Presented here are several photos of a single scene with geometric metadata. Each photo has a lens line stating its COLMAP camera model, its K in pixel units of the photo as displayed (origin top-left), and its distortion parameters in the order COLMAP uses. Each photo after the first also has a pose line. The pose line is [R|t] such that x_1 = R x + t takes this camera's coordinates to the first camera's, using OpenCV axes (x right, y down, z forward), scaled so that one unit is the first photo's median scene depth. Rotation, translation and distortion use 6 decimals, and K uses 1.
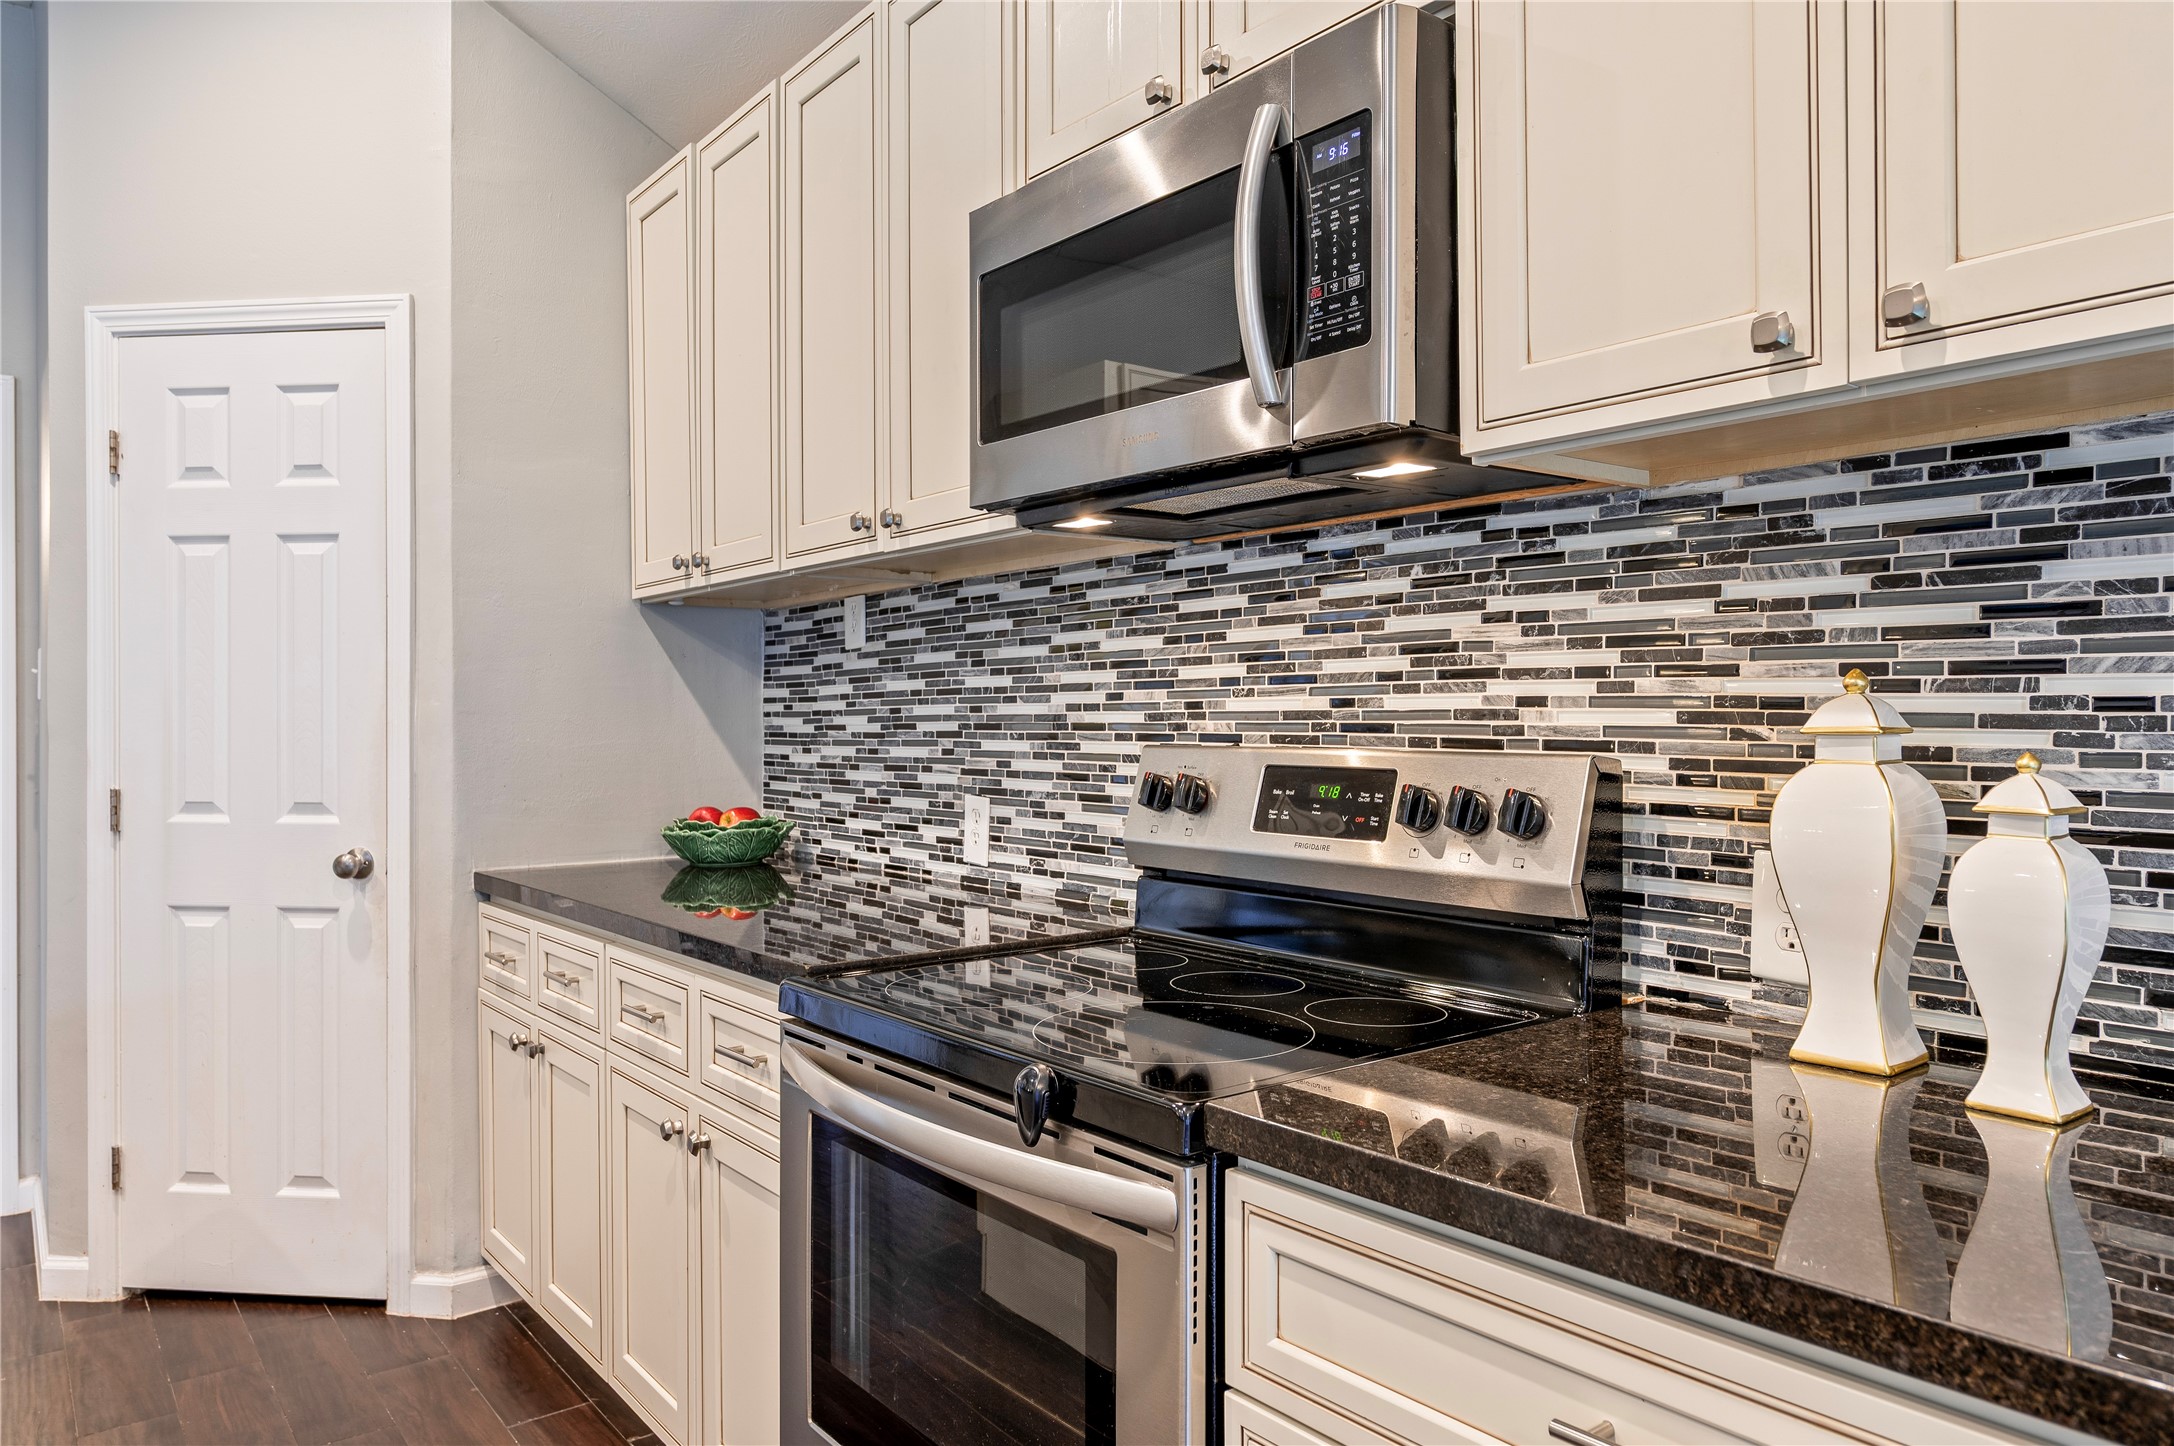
lens RADIAL K [[1462.1, 0, 1092.0], [0, 1462.1, 717.0], [0, 0, 1]] dist [-0.005925, -0.000811]
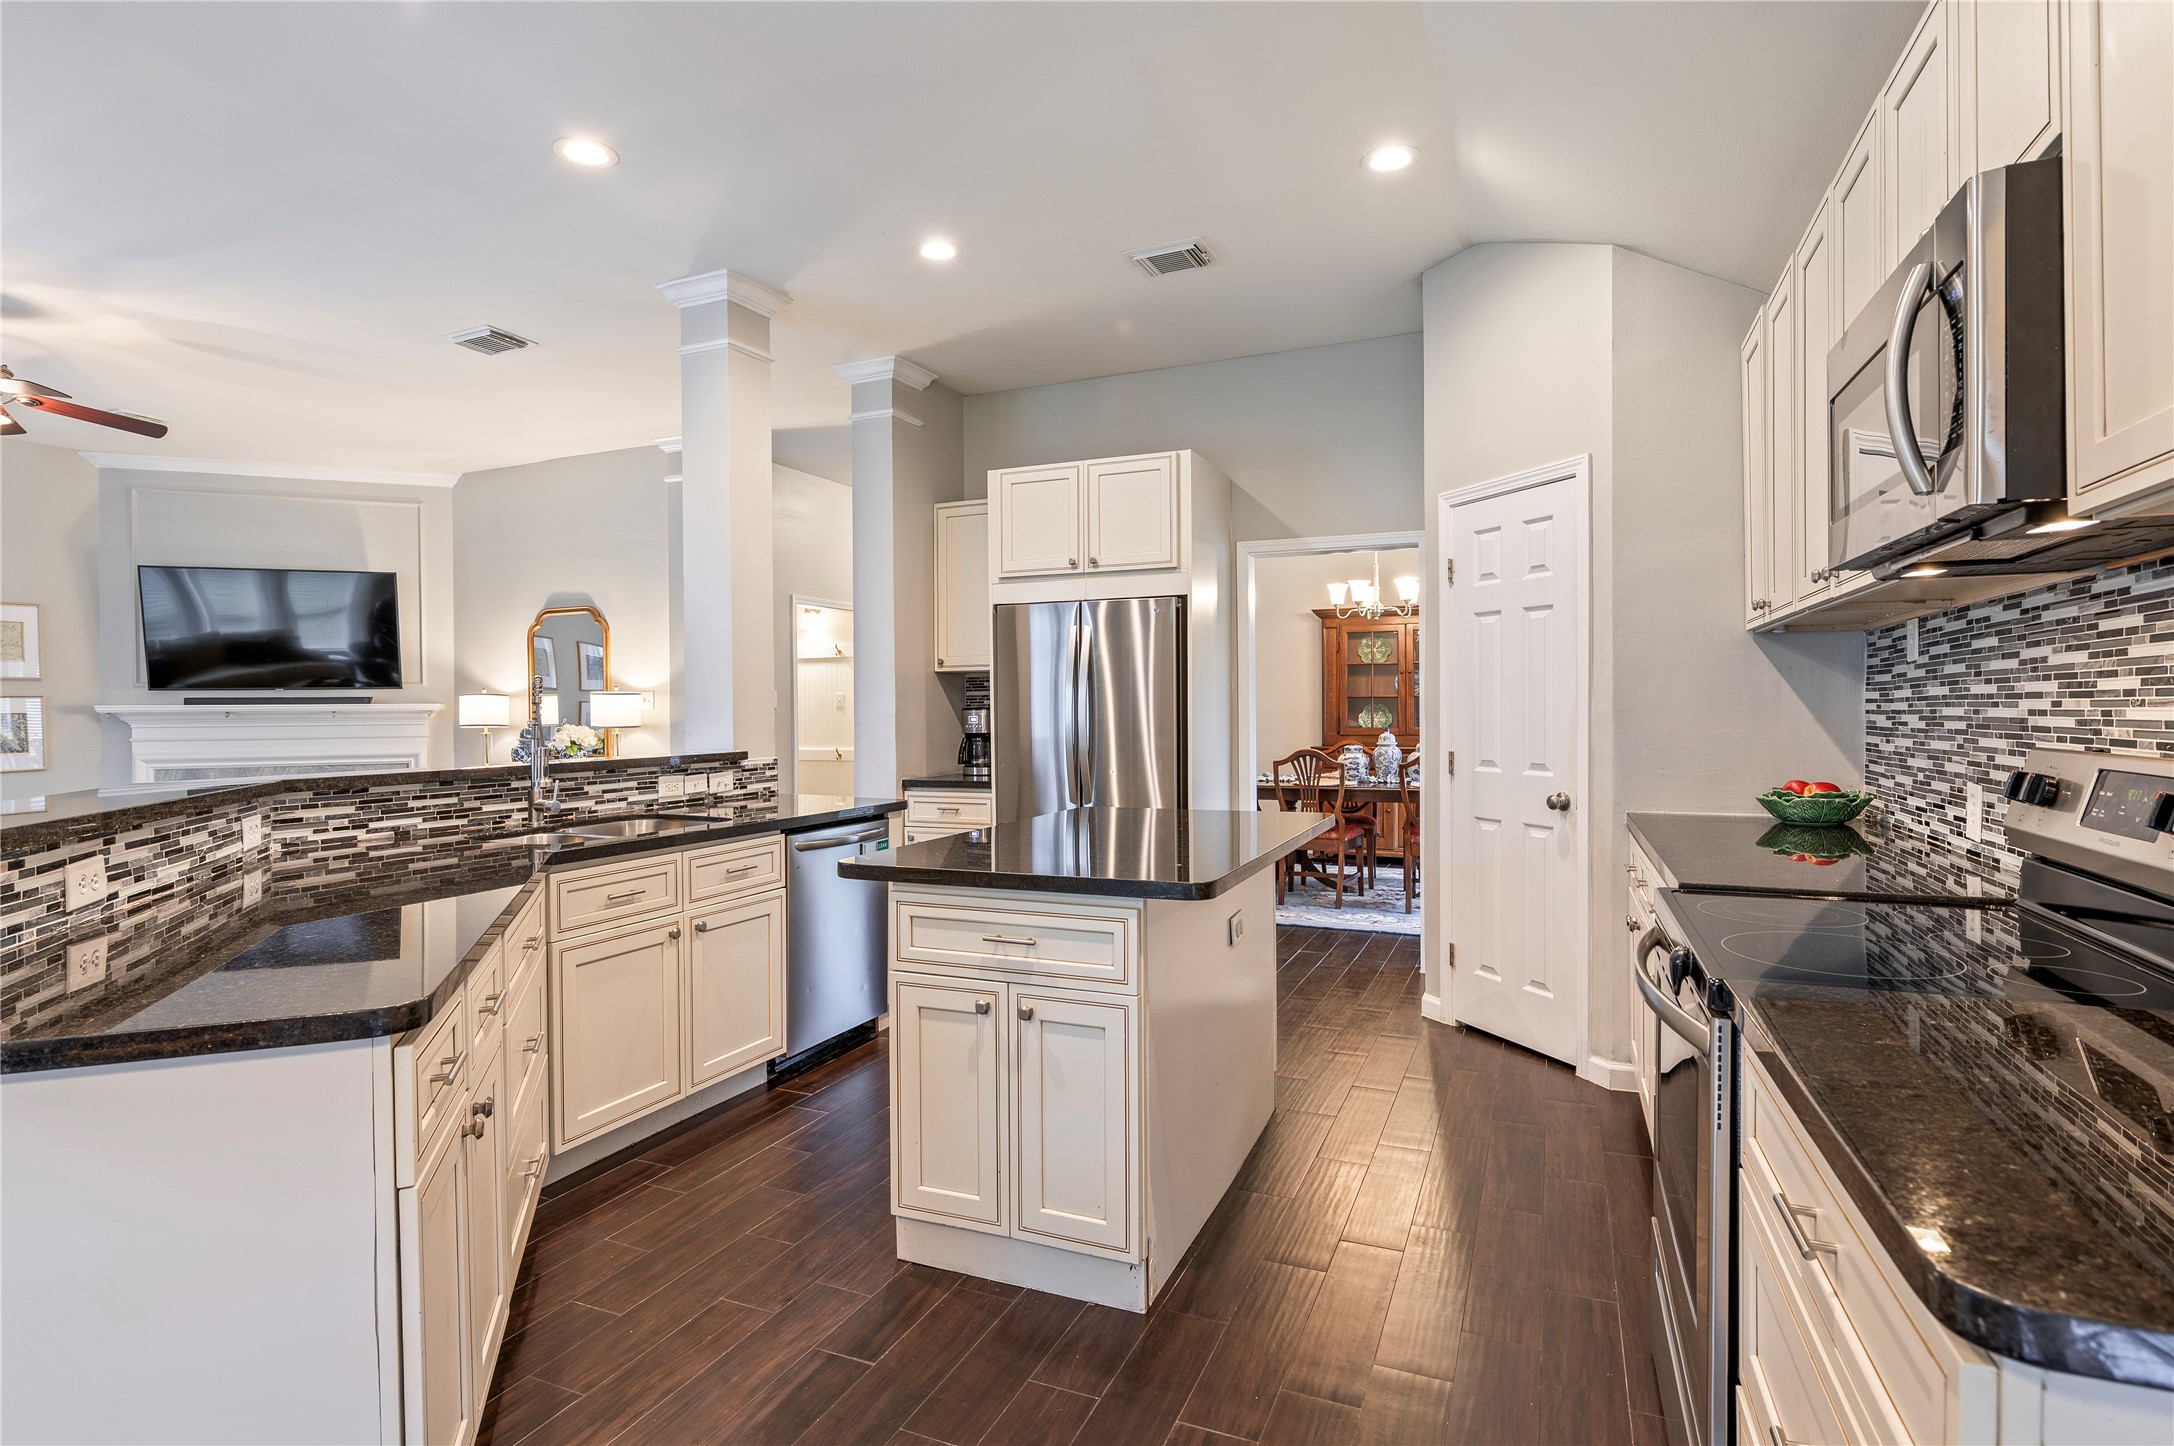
lens RADIAL K [[1047.4, 0, 1079.0], [0, 1047.4, 718.9], [0, 0, 1]] dist [-0.005730, 0.000056]
pose [[0.476502, 0.009514, -0.879122, 0.289821], [0.005956, 0.999884, 0.014049, -0.014344], [0.879153, -0.011930, 0.476390, -0.055669]]
